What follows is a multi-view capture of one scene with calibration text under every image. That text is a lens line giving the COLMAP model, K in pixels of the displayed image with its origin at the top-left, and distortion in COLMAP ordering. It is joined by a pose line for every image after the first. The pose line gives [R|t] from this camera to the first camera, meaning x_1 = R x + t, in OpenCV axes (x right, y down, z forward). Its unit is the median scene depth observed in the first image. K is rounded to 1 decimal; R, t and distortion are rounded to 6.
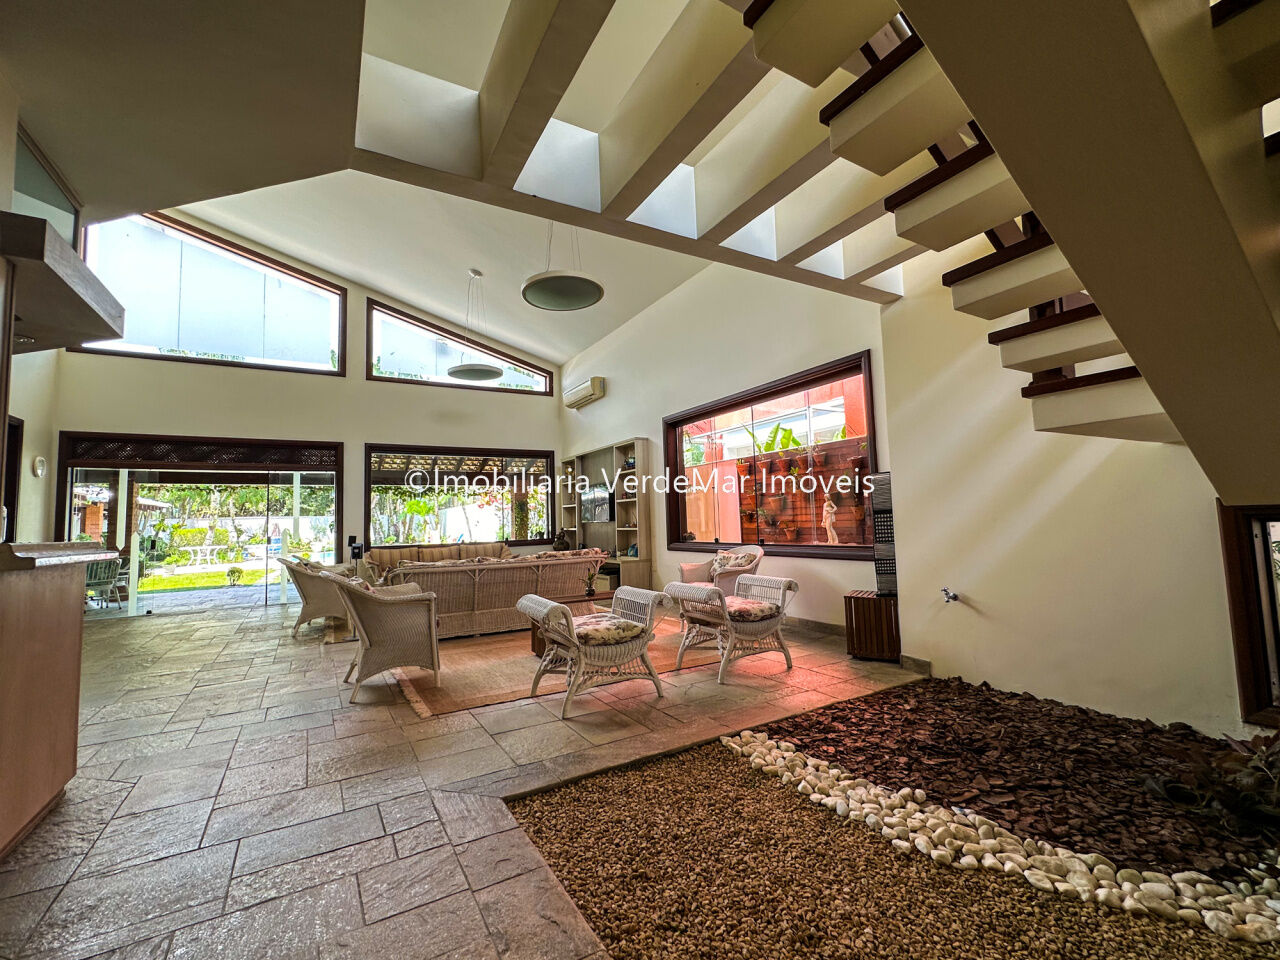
lens RADIAL K [[543.8, 0, 640.0], [0, 543.8, 480.0], [0, 0, 1]] dist [-0.002502, -0.000339]
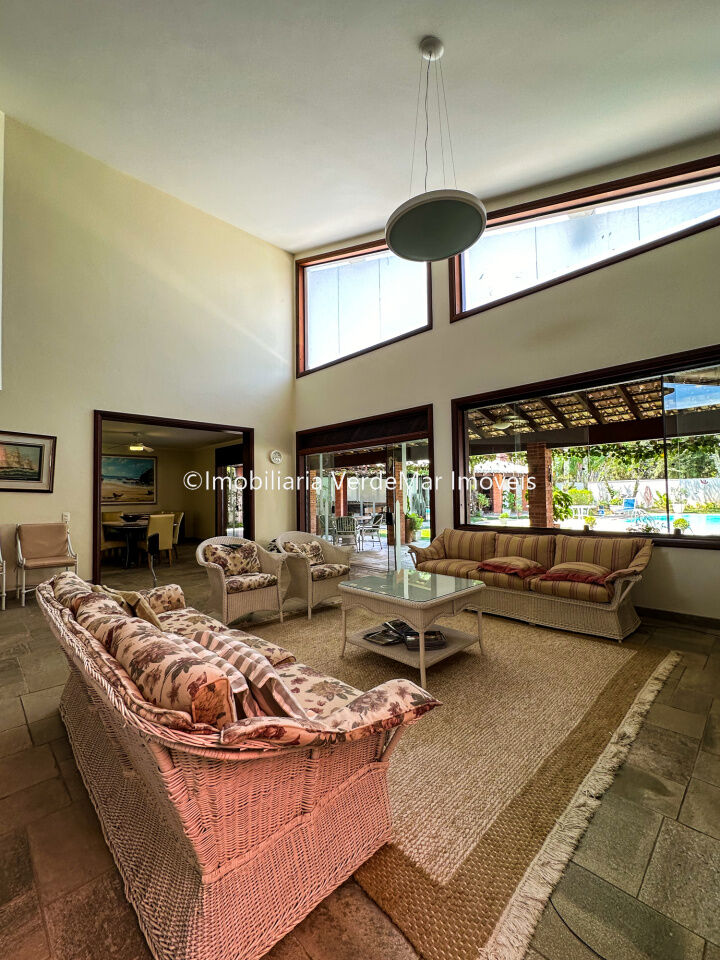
lens RADIAL K [[407.9, 0, 360.0], [0, 407.9, 480.0], [0, 0, 1]] dist [-0.002502, -0.000339]
pose [[0.242819, -0.008995, -0.970030, 0.085595], [0.079432, 0.996784, 0.010640, 0.049543], [0.966814, -0.079635, 0.242753, 0.964816]]
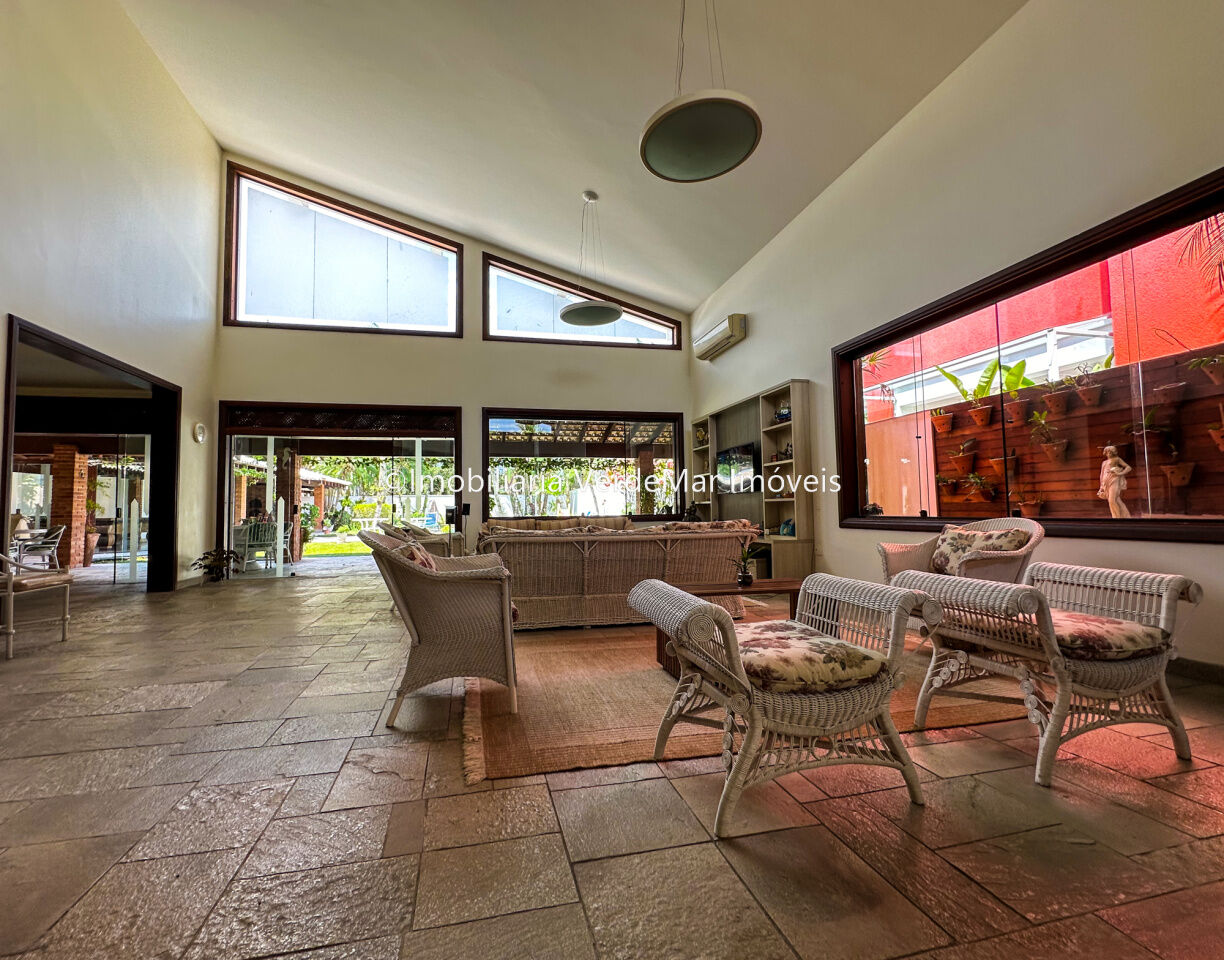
lens RADIAL K [[542.7, 0, 598.8], [0, 542.7, 479.9], [0, 0, 1]] dist [-0.000139, -0.000126]
pose [[0.953339, 0.000079, -0.301901, -0.042378], [0.008782, 0.999570, 0.027993, 0.045396], [0.301774, -0.029338, 0.952928, 0.224044]]
